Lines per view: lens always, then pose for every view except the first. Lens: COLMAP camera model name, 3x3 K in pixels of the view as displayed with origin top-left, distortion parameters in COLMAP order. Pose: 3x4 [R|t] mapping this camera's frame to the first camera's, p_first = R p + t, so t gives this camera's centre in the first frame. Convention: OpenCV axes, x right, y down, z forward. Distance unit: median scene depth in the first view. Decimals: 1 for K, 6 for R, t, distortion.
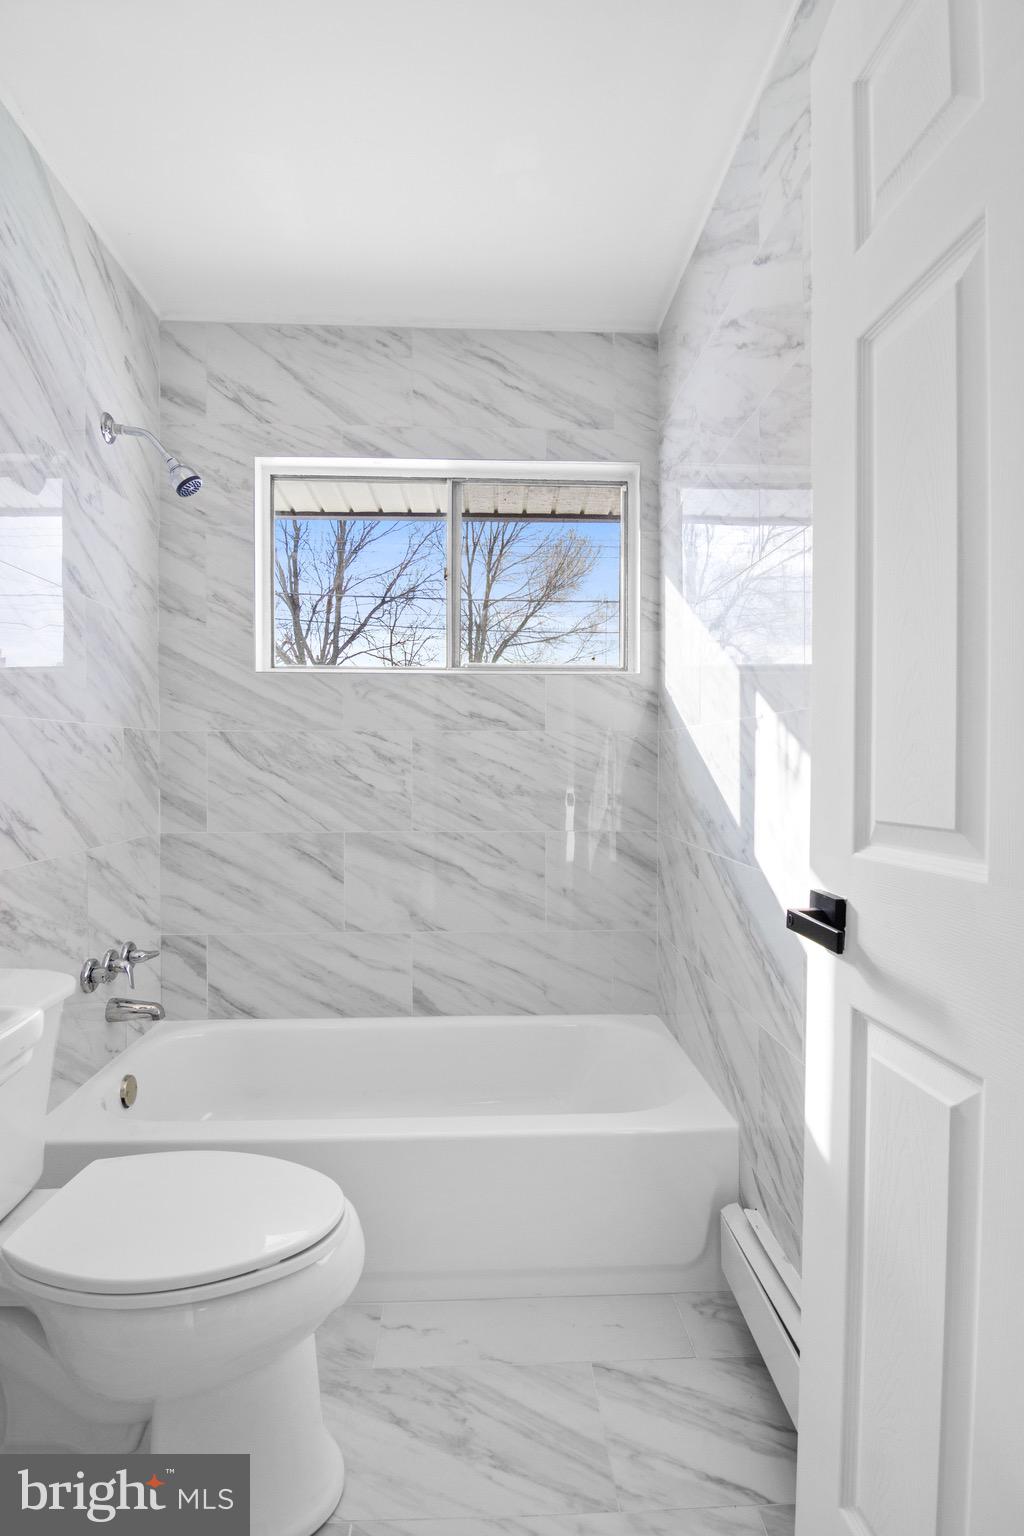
lens RADIAL K [[784.7, 0, 511.2], [0, 784.7, 764.0], [0, 0, 1]] dist [-0.012184, -0.006906]
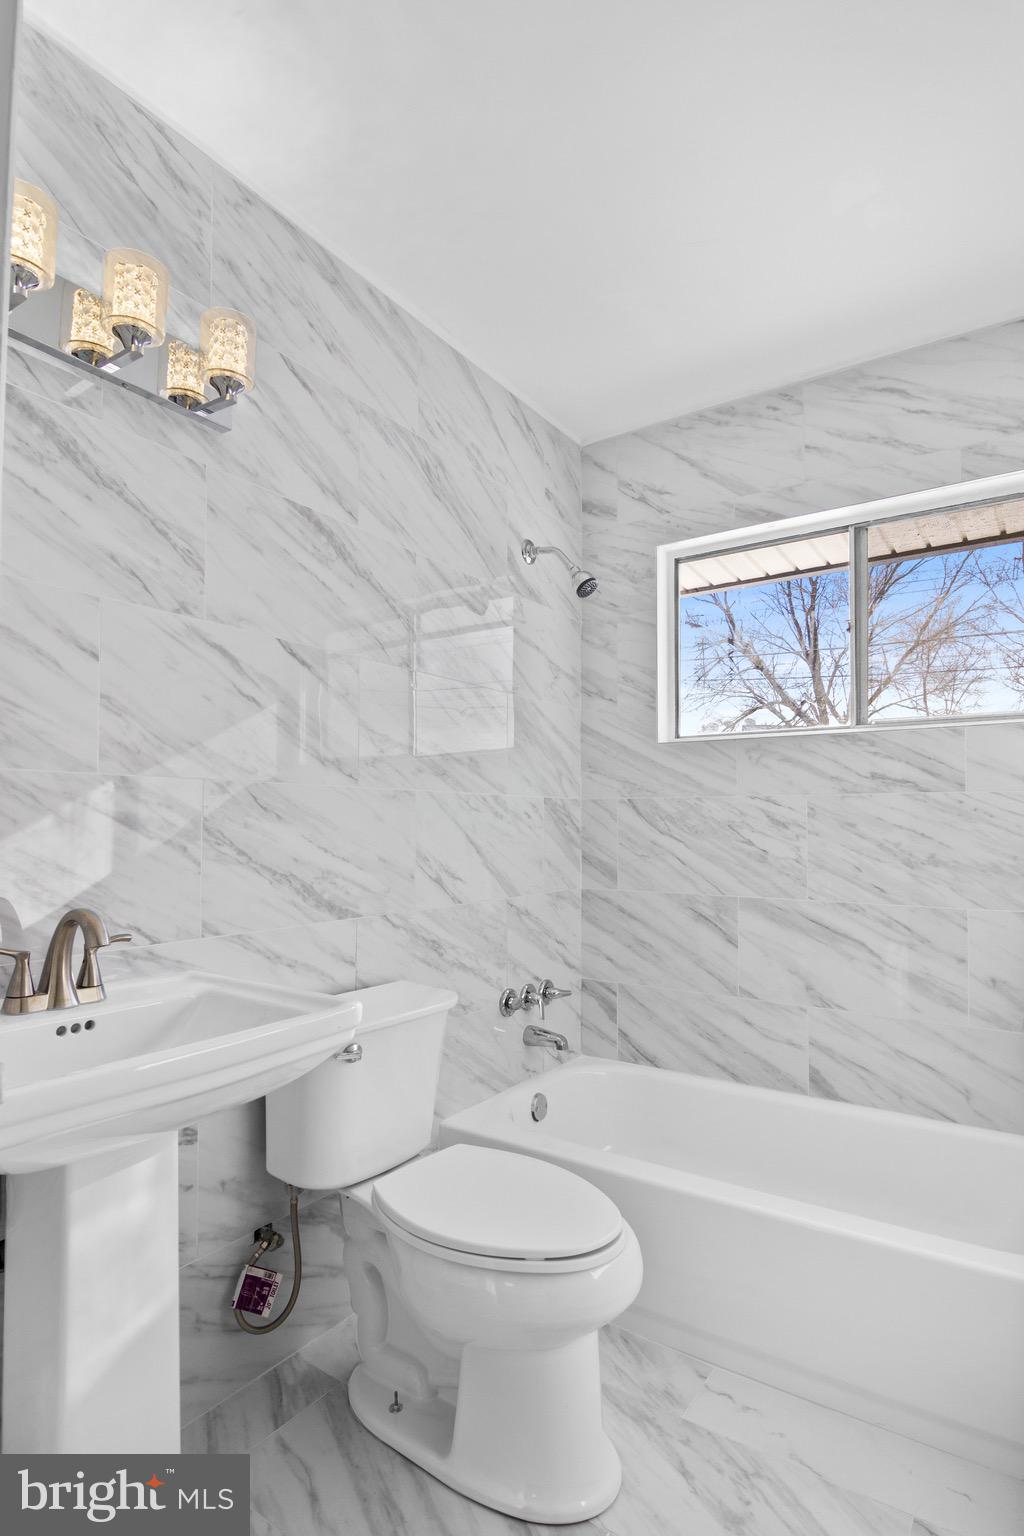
lens RADIAL K [[784.7, 0, 486.2], [0, 784.7, 798.5], [0, 0, 1]] dist [-0.012184, -0.006906]
pose [[0.794838, -0.018901, -0.606527, 0.143941], [-0.004705, 0.999293, -0.037306, -0.000213], [0.606803, 0.032506, 0.794187, 0.001103]]
